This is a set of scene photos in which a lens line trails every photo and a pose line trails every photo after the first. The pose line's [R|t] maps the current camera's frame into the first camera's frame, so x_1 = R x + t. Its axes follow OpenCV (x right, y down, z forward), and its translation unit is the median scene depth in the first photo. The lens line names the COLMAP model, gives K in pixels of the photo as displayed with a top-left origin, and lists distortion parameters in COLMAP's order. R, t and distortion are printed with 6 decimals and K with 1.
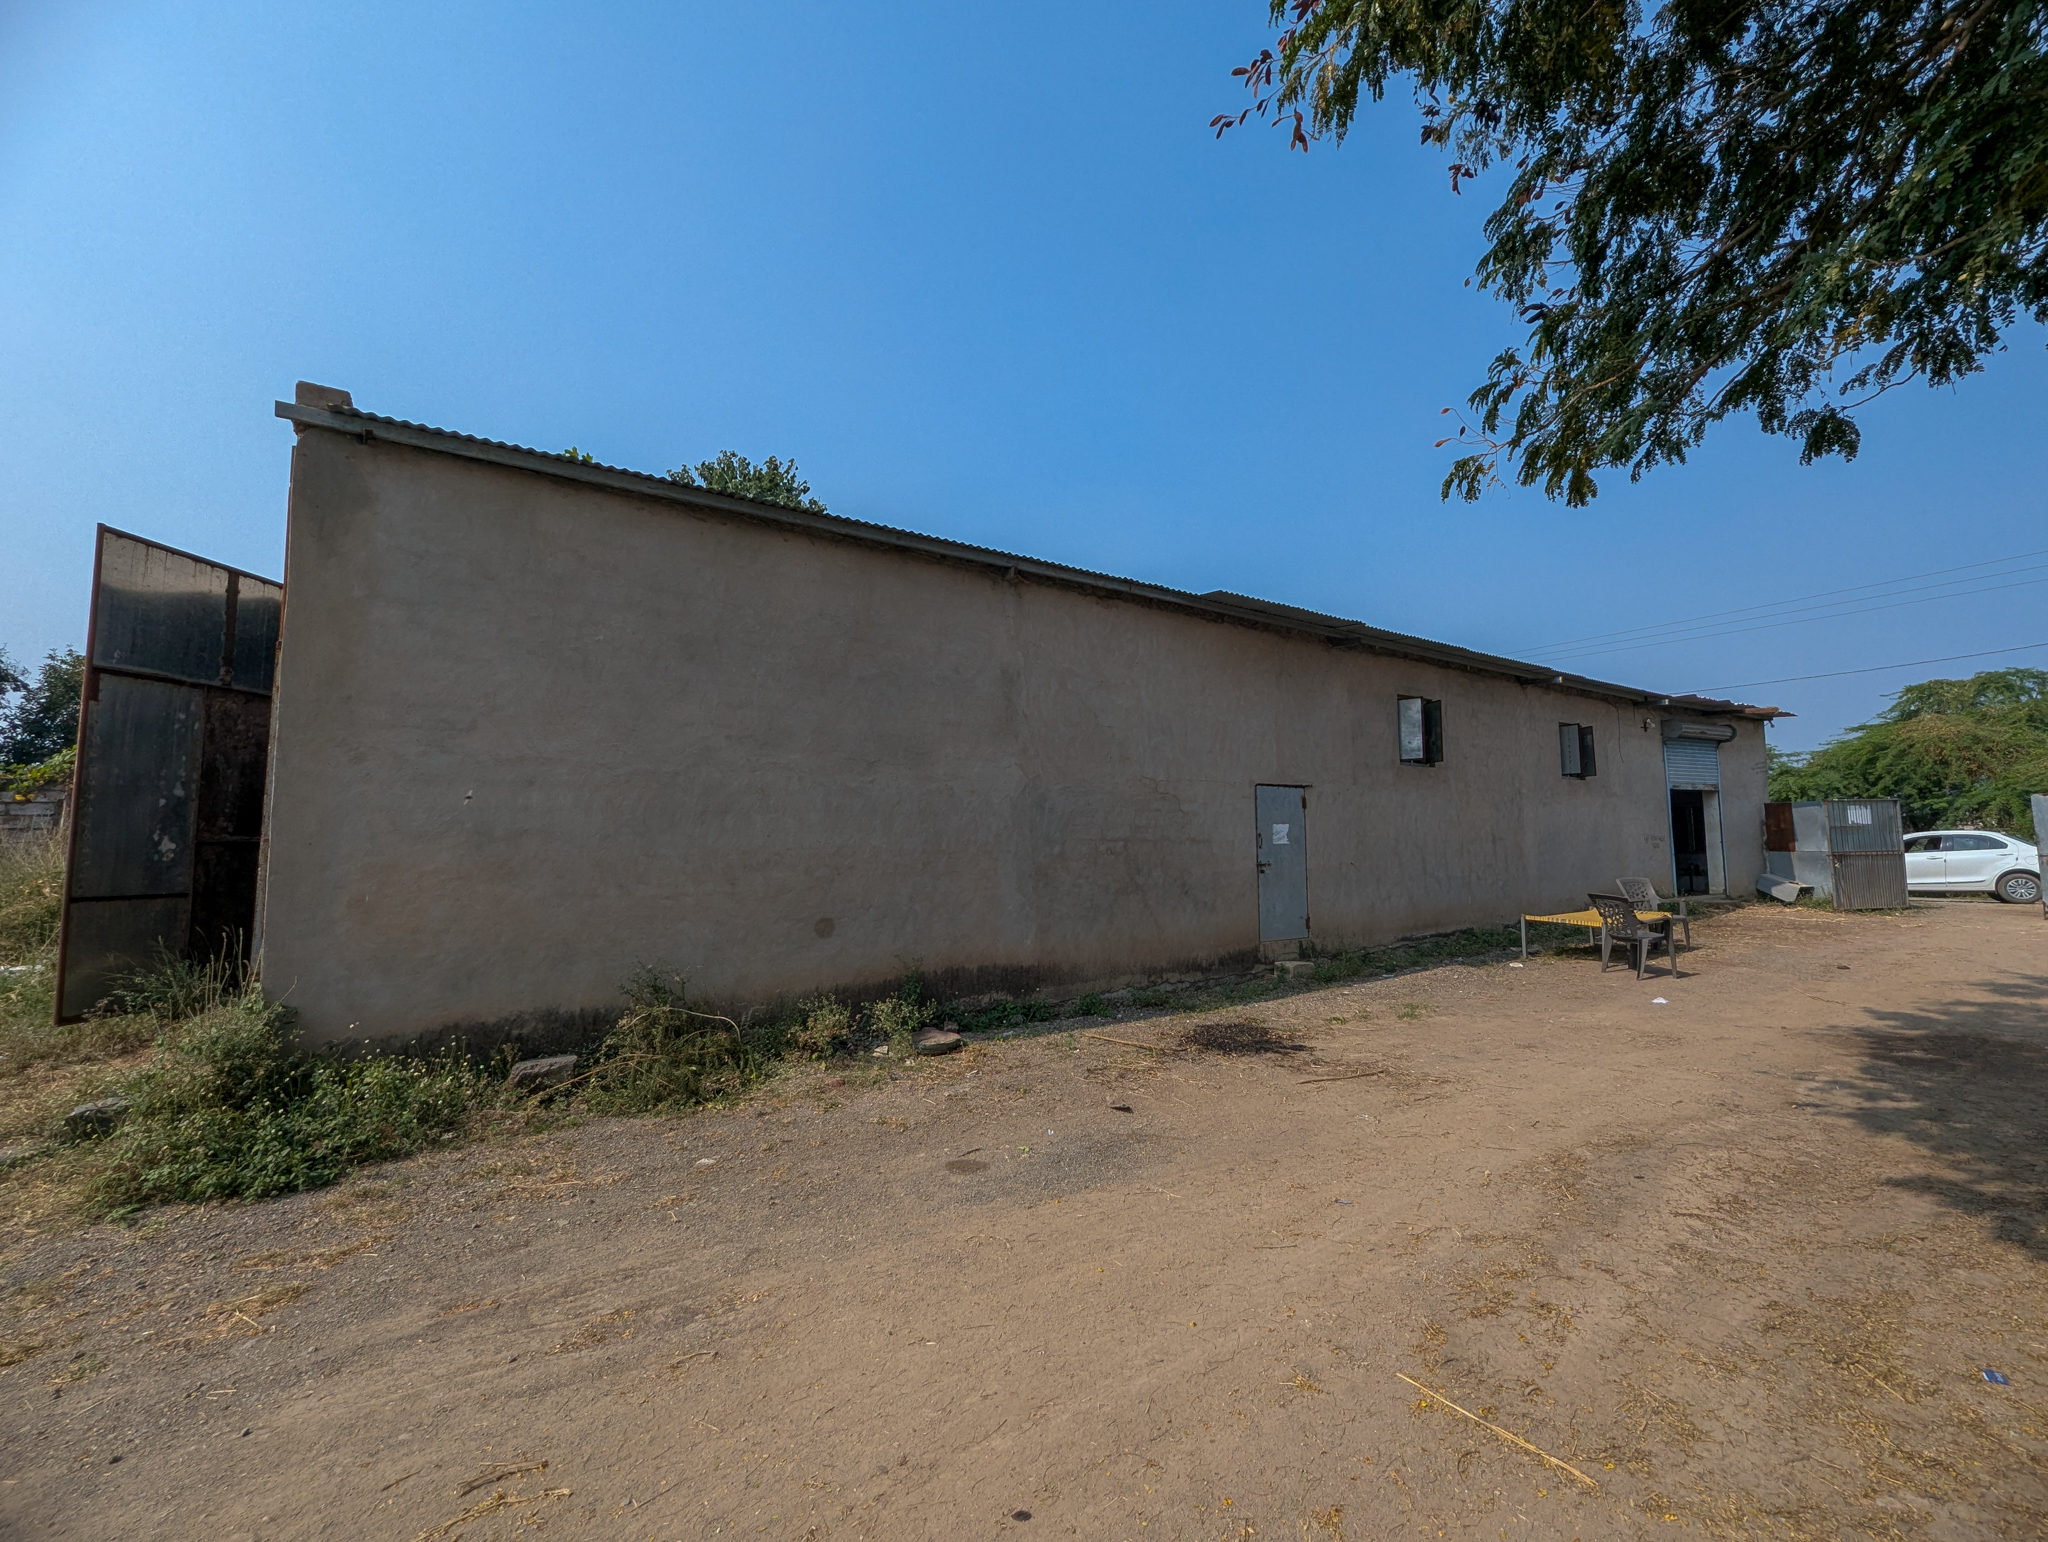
lens RADIAL K [[846.7, 0, 1034.7], [0, 846.7, 777.9], [0, 0, 1]] dist [-0.000984, 0.000783]
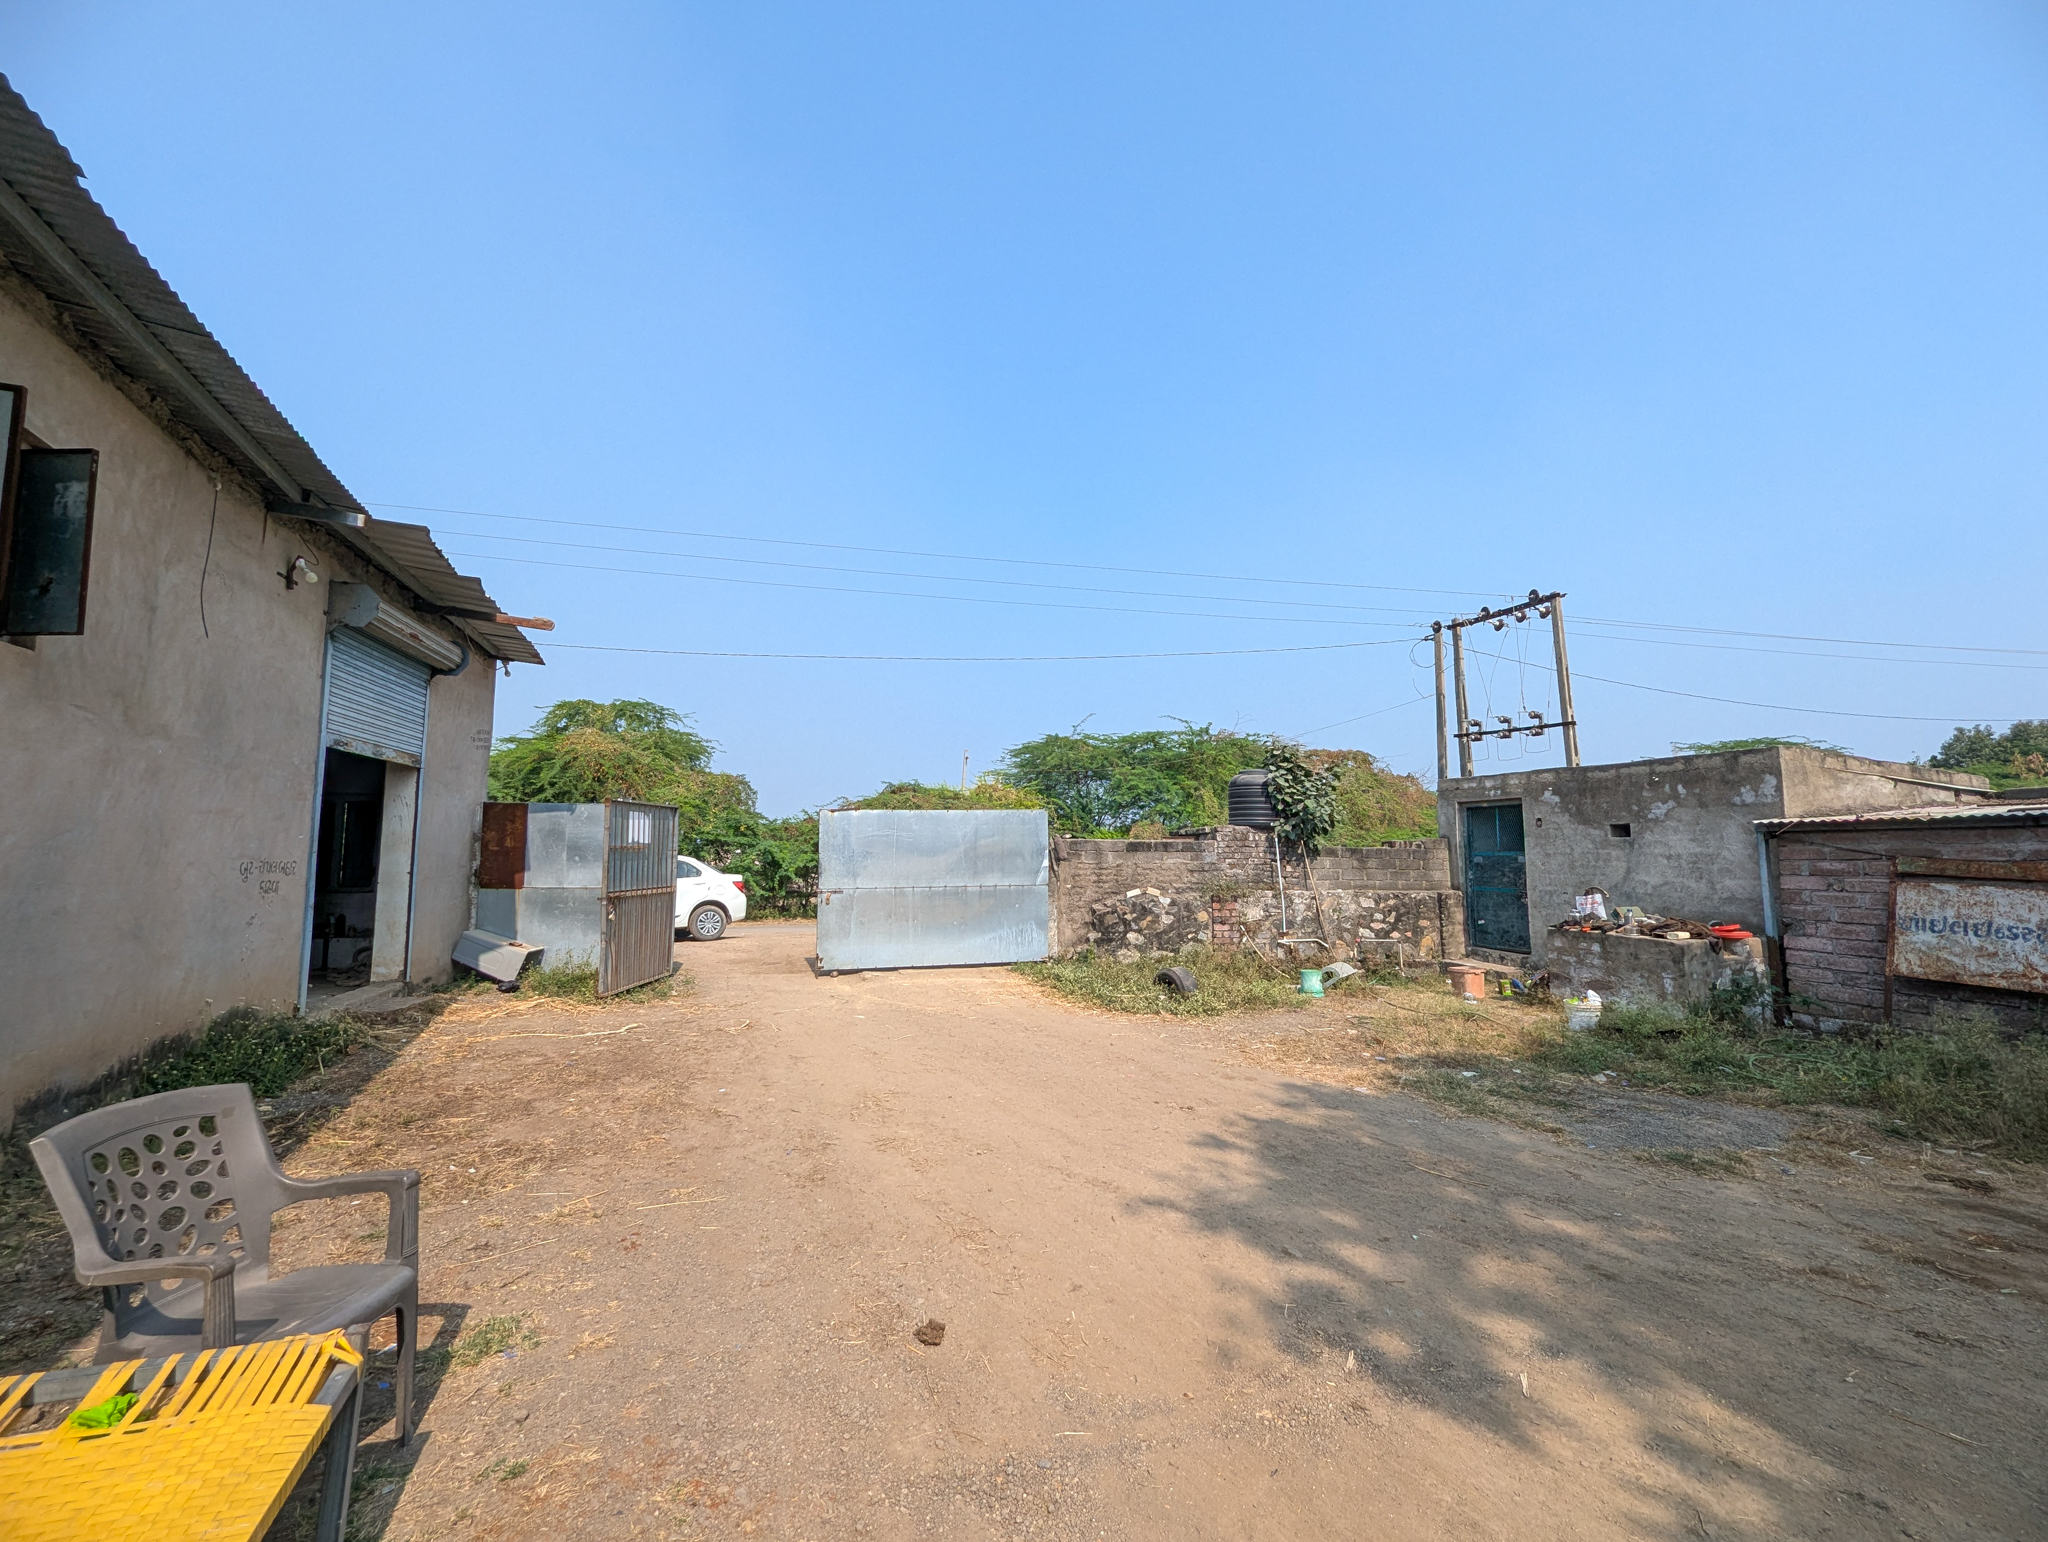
lens RADIAL K [[846.7, 0, 1034.7], [0, 846.7, 777.9], [0, 0, 1]] dist [-0.000984, 0.000783]
pose [[0.184606, 0.102169, 0.977488, 0.393437], [-0.084074, 0.992578, -0.087869, 0.033860], [-0.979210, -0.065960, 0.191825, 0.554487]]
